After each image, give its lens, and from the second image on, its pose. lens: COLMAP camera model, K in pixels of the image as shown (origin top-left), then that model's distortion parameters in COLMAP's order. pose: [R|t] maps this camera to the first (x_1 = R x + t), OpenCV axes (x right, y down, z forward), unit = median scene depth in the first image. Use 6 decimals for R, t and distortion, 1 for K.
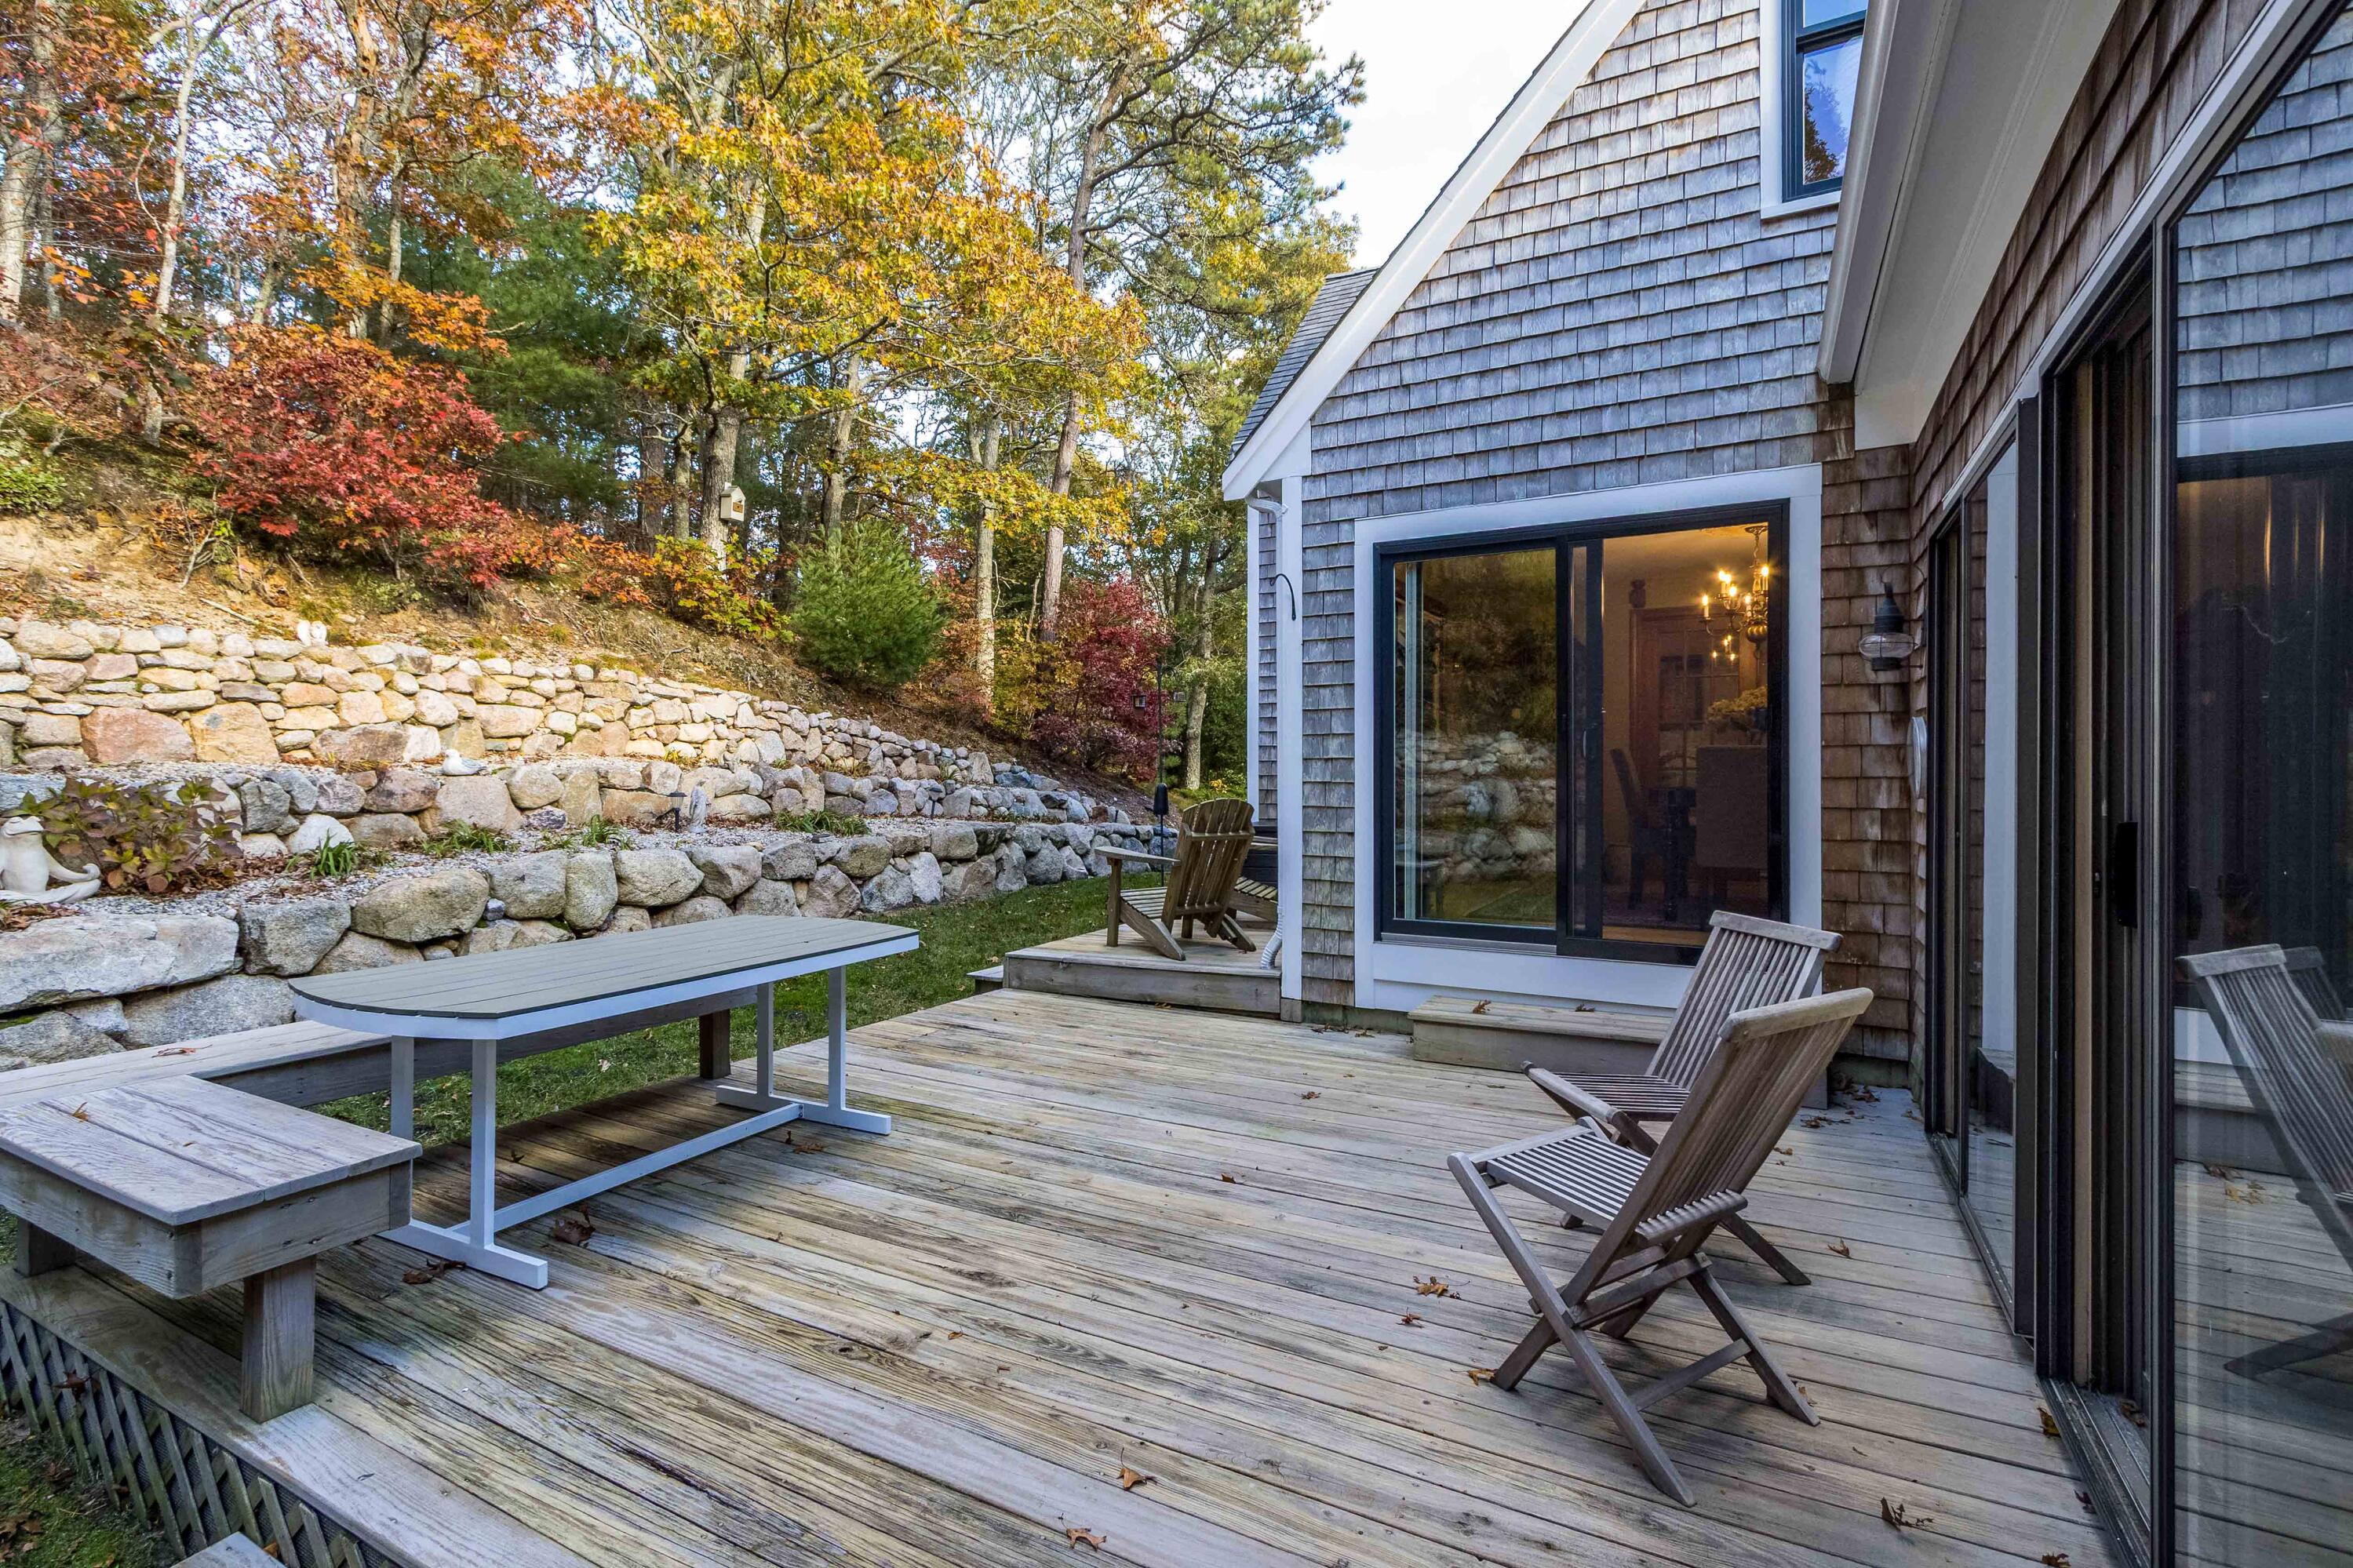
lens RADIAL K [[1072.8, 0, 1160.1], [0, 1072.8, 775.0], [0, 0, 1]] dist [0.004466, -0.000867]
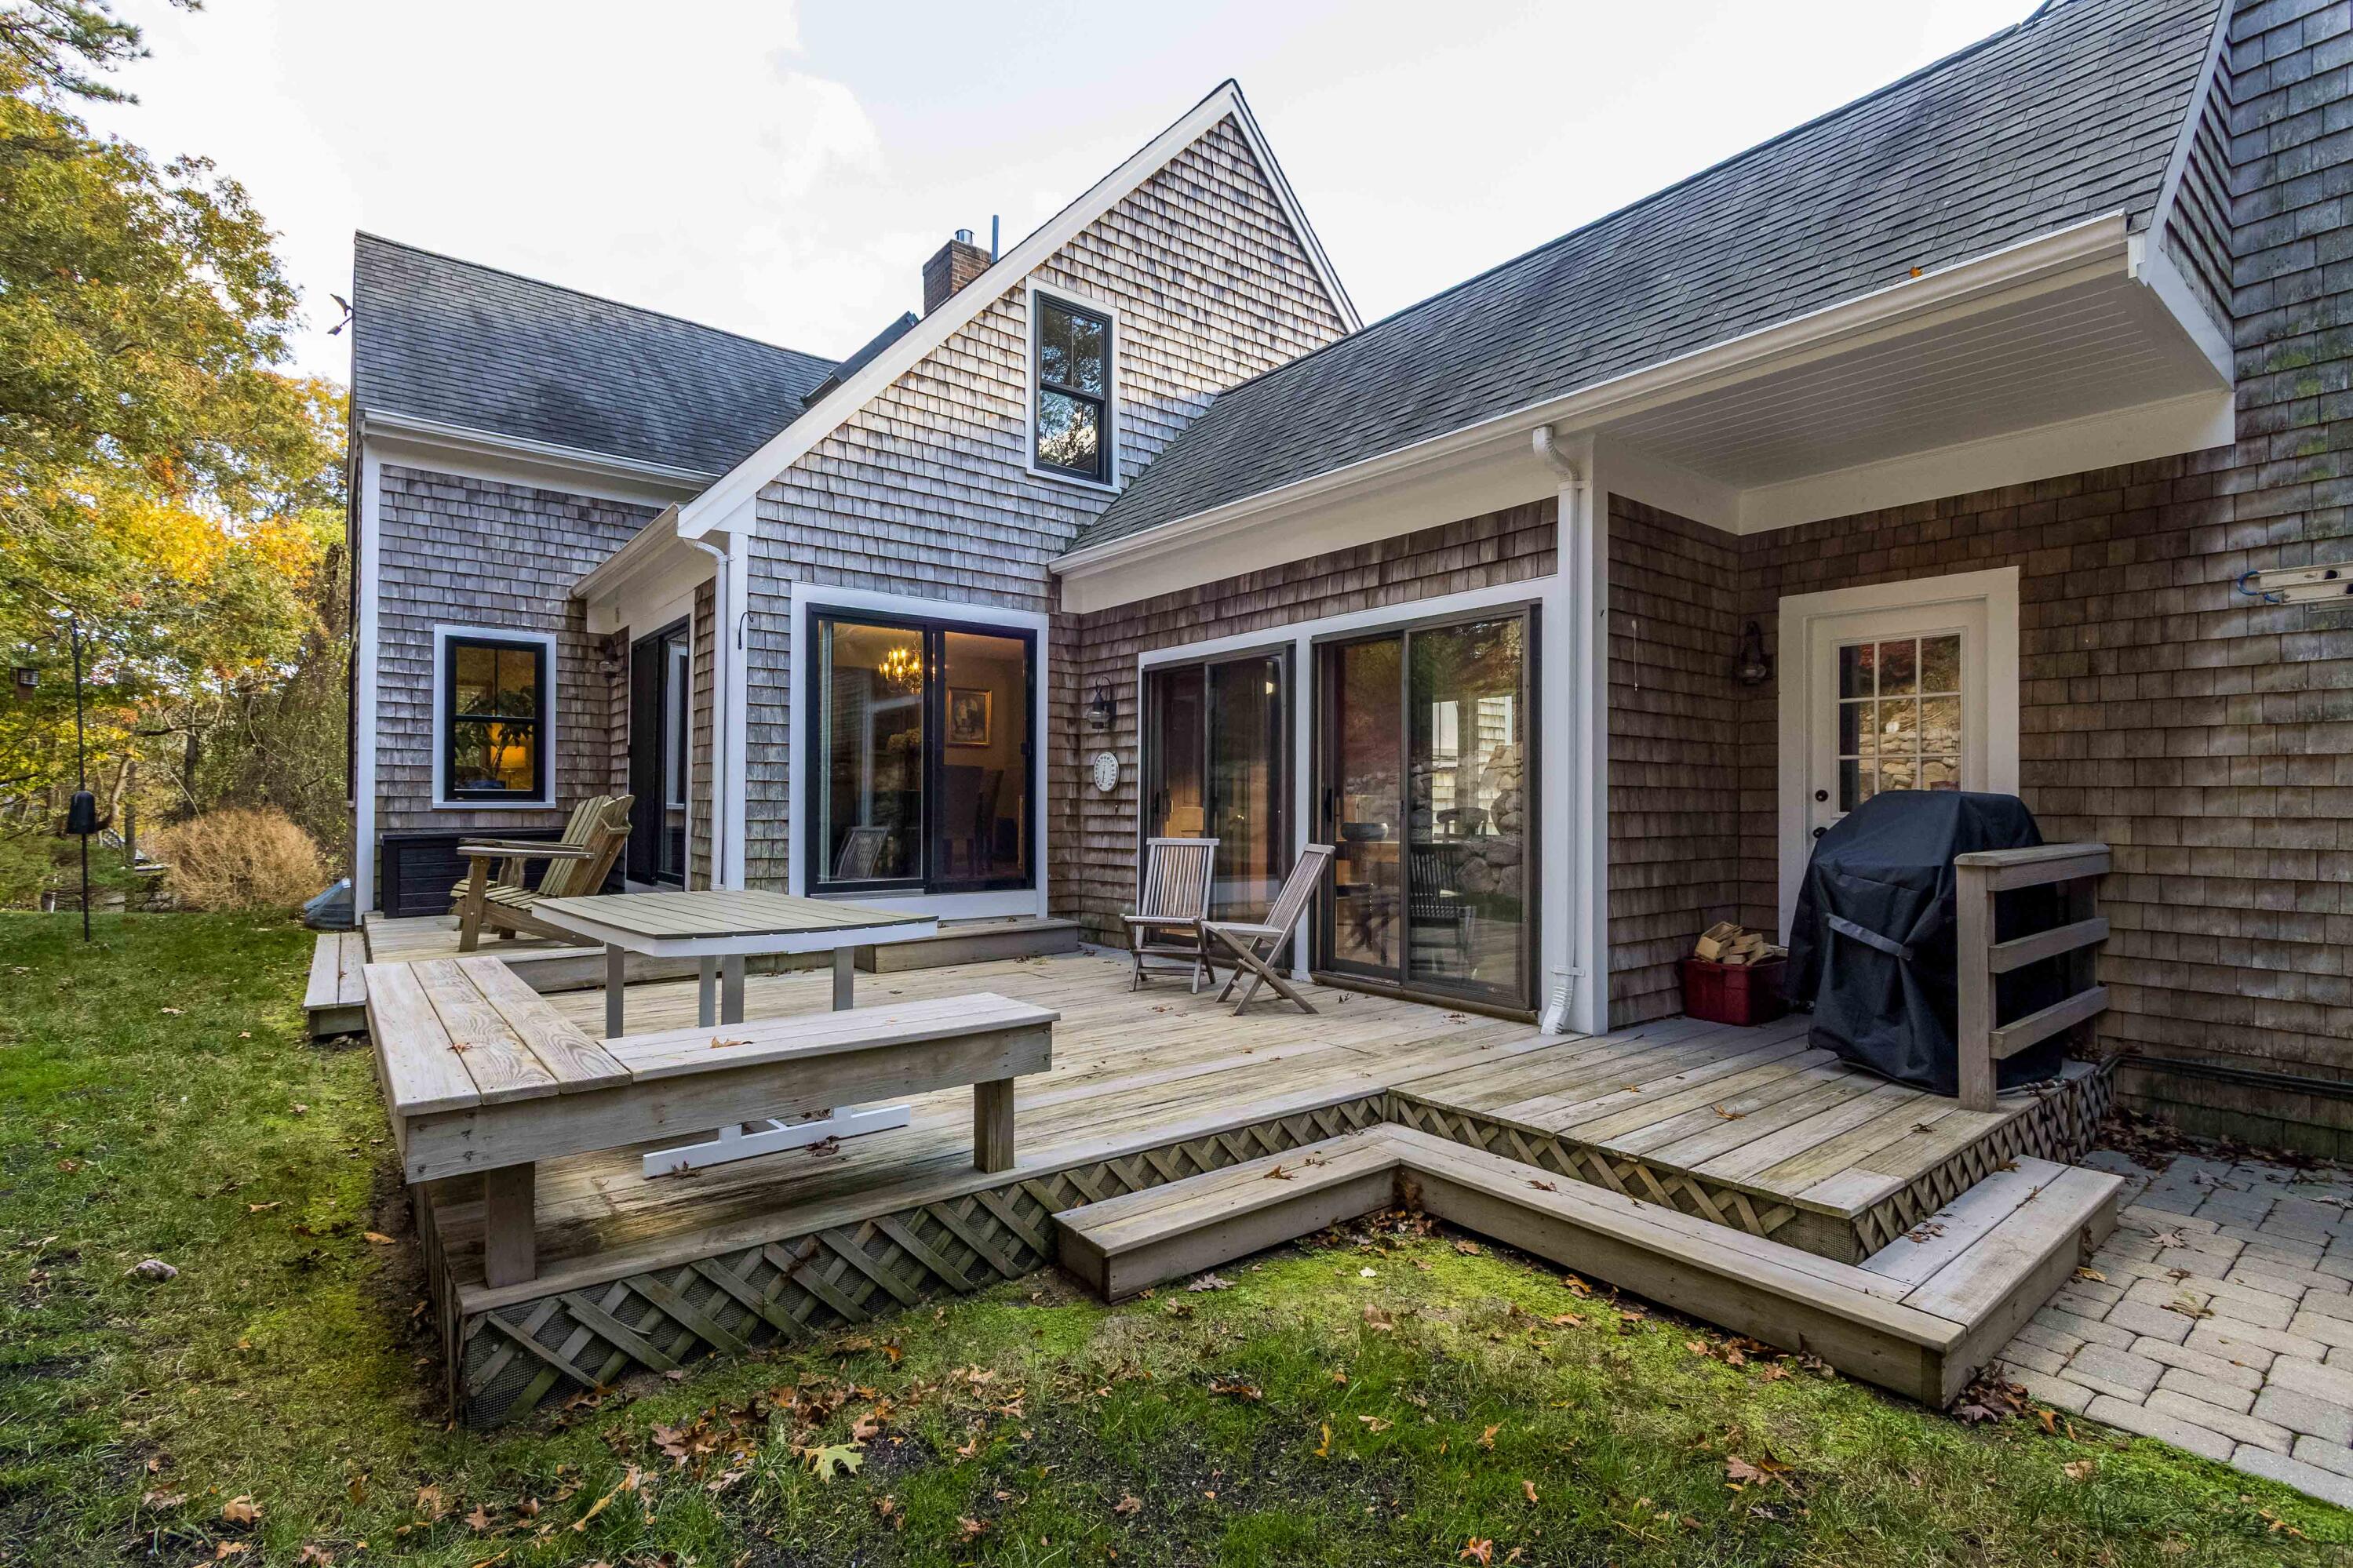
lens RADIAL K [[1053.2, 0, 1148.2], [0, 1053.2, 787.9], [0, 0, 1]] dist [0.004810, 0.000172]
pose [[0.398576, 0.016111, 0.916994, -0.853730], [-0.002180, 0.999860, -0.016619, 0.036587], [-0.917133, 0.004625, 0.398555, 0.093474]]
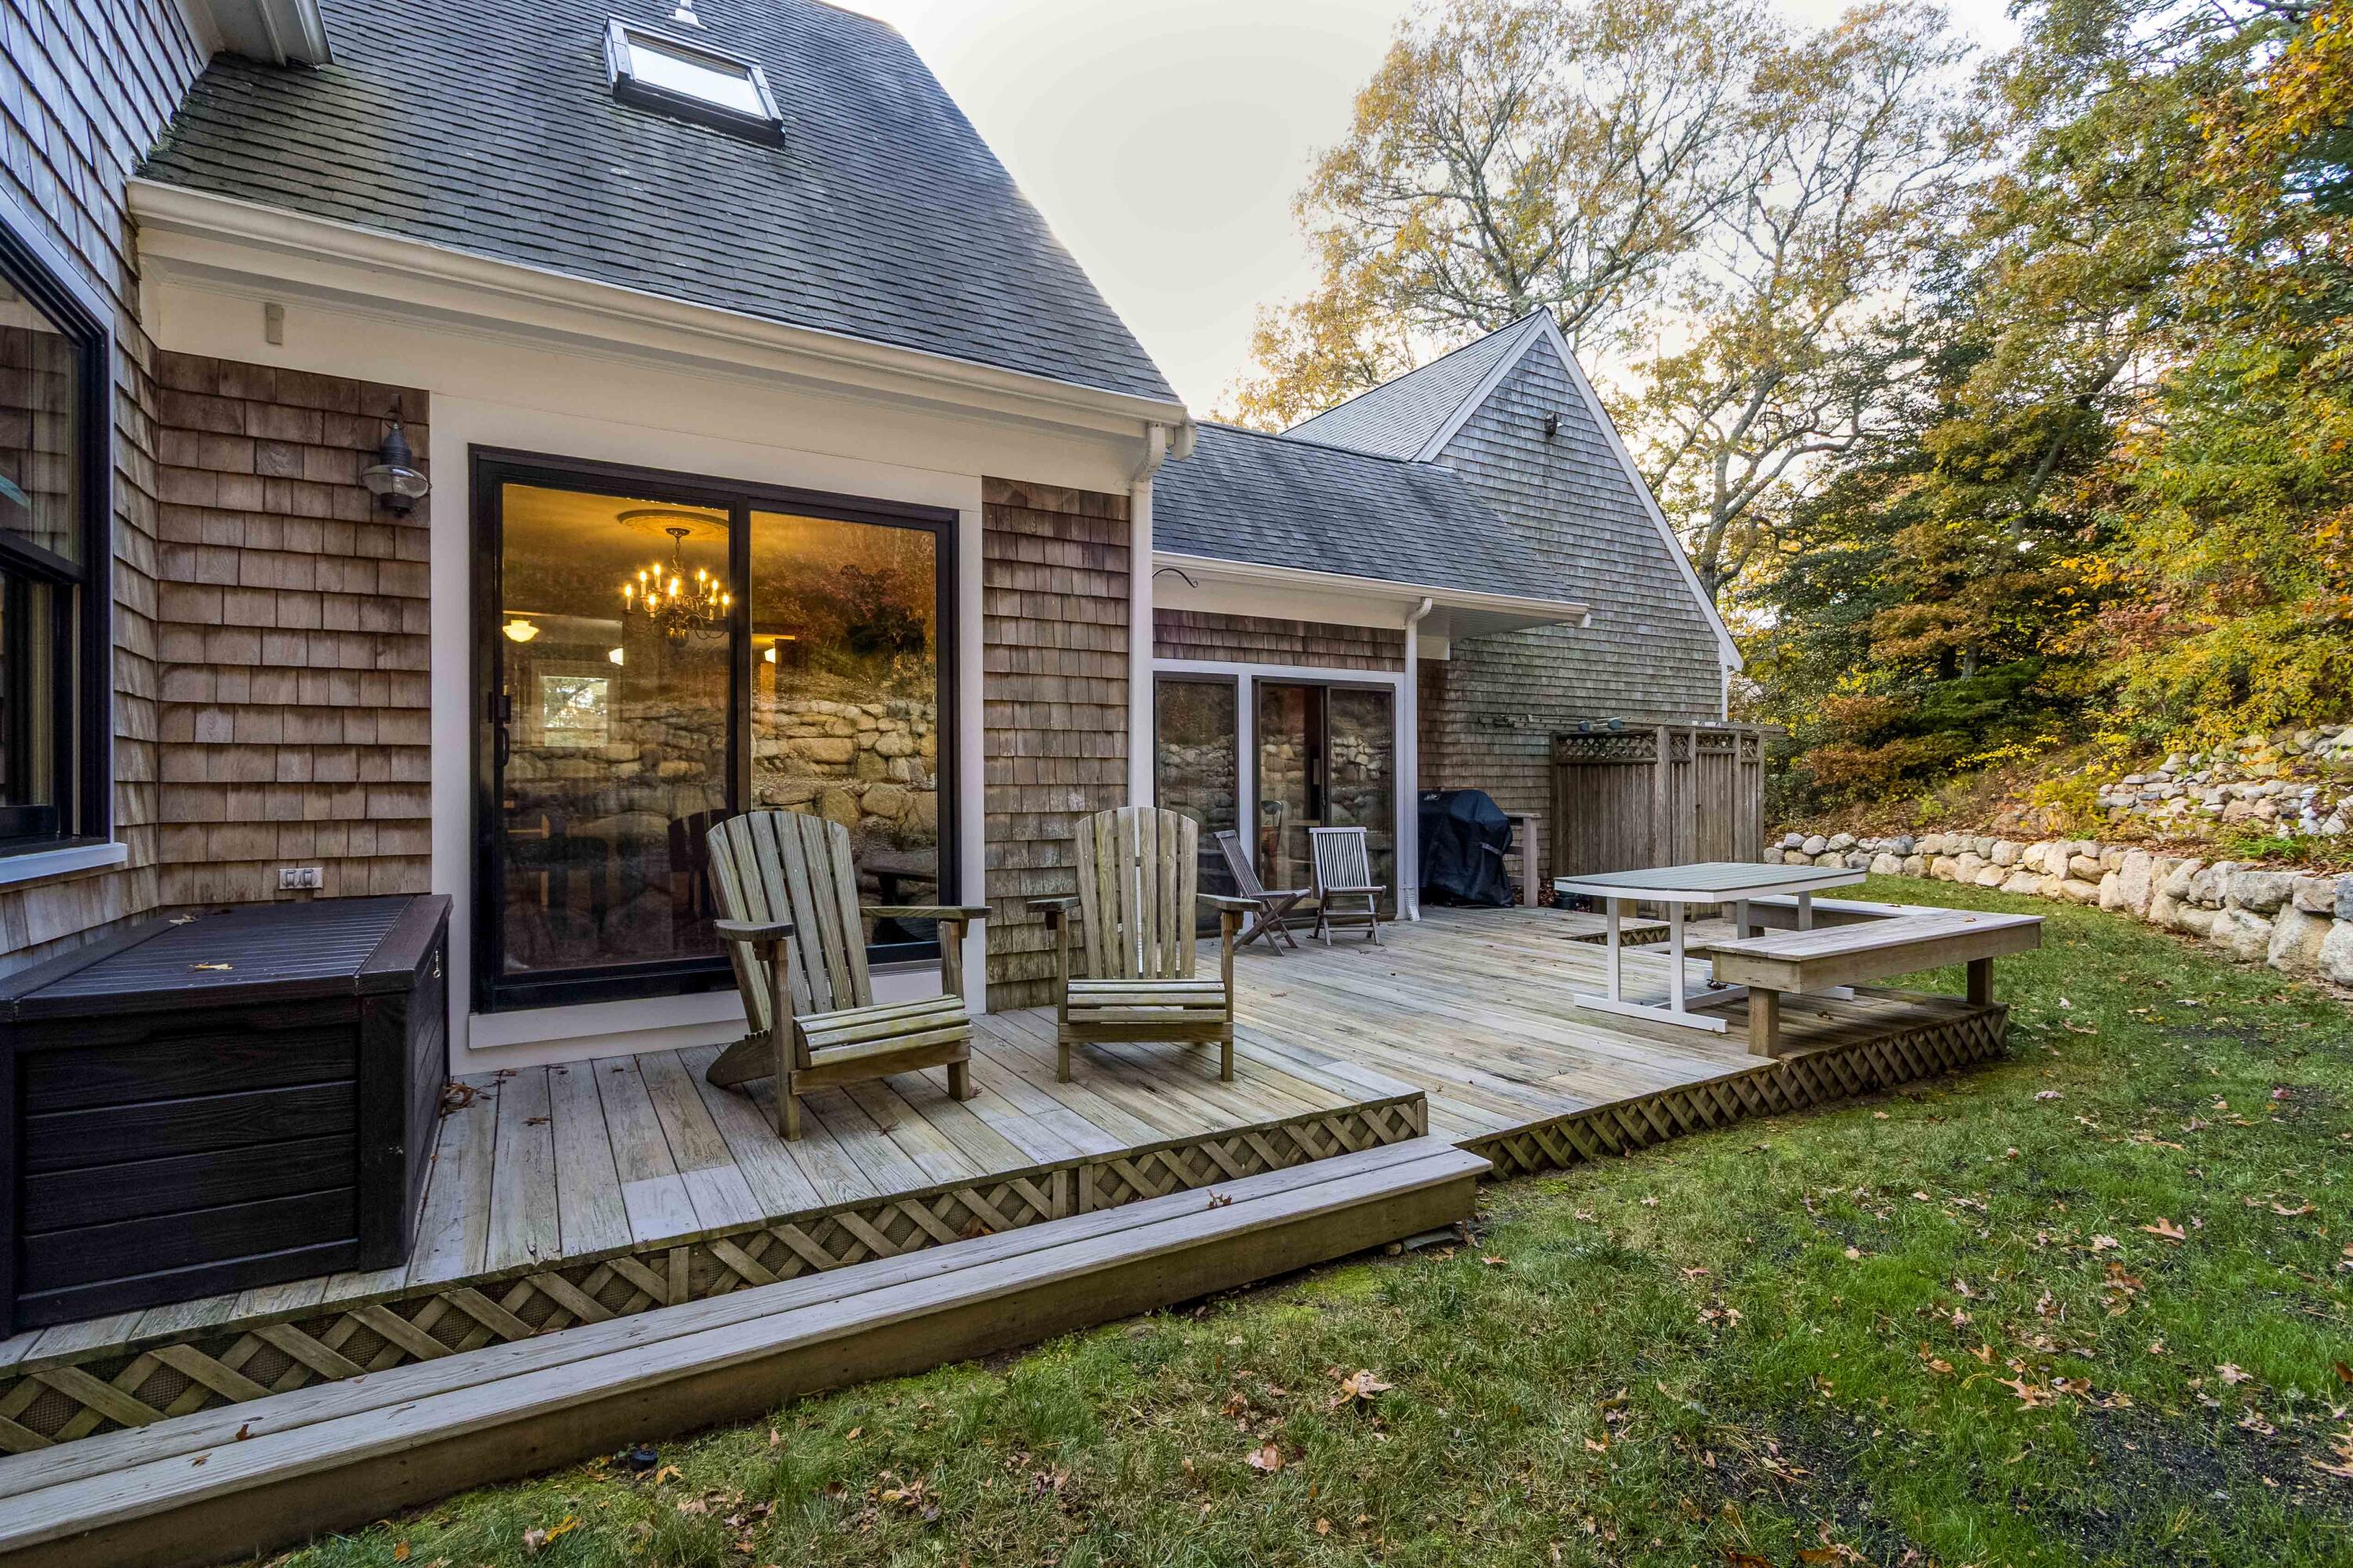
lens RADIAL K [[1072.8, 0, 1160.1], [0, 1072.8, 775.0], [0, 0, 1]] dist [0.004466, -0.000867]
pose [[-0.858797, 0.010706, 0.512205, -0.390592], [0.007919, 0.999940, -0.007623, 0.006493], [-0.512255, -0.002490, -0.858830, 1.925049]]
